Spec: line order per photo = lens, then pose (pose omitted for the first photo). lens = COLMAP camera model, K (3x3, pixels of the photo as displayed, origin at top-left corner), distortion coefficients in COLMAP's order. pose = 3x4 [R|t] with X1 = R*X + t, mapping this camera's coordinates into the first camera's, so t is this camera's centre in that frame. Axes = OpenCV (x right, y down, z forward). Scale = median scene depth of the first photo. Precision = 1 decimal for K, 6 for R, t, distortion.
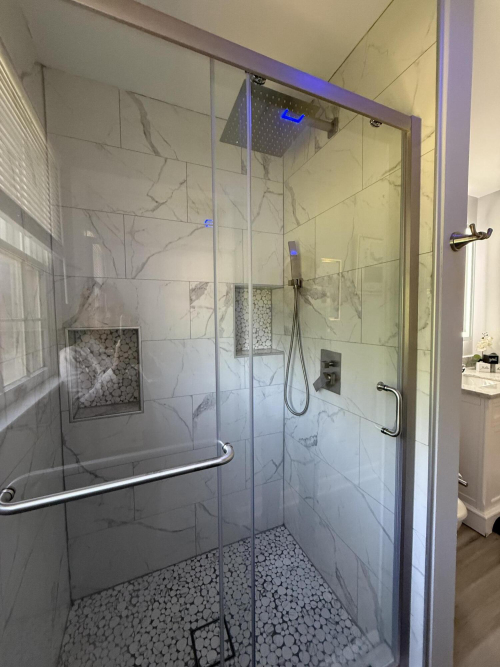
lens RADIAL K [[265.3, 0, 251.0], [0, 265.3, 332.1], [0, 0, 1]] dist [-0.000141, 0.000368]
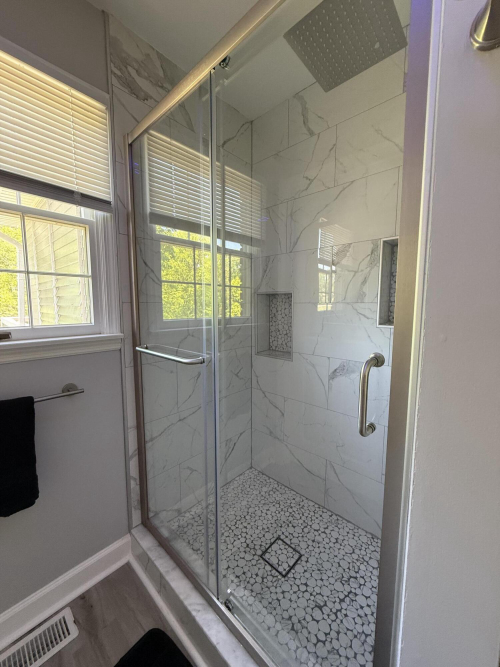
lens RADIAL K [[265.3, 0, 251.1], [0, 265.3, 332.5], [0, 0, 1]] dist [-0.000141, 0.000368]
pose [[0.408956, 0.107727, -0.906173, 0.656000], [-0.055832, 0.994101, 0.092982, 0.067984], [0.910845, 0.012568, 0.412558, 0.324771]]
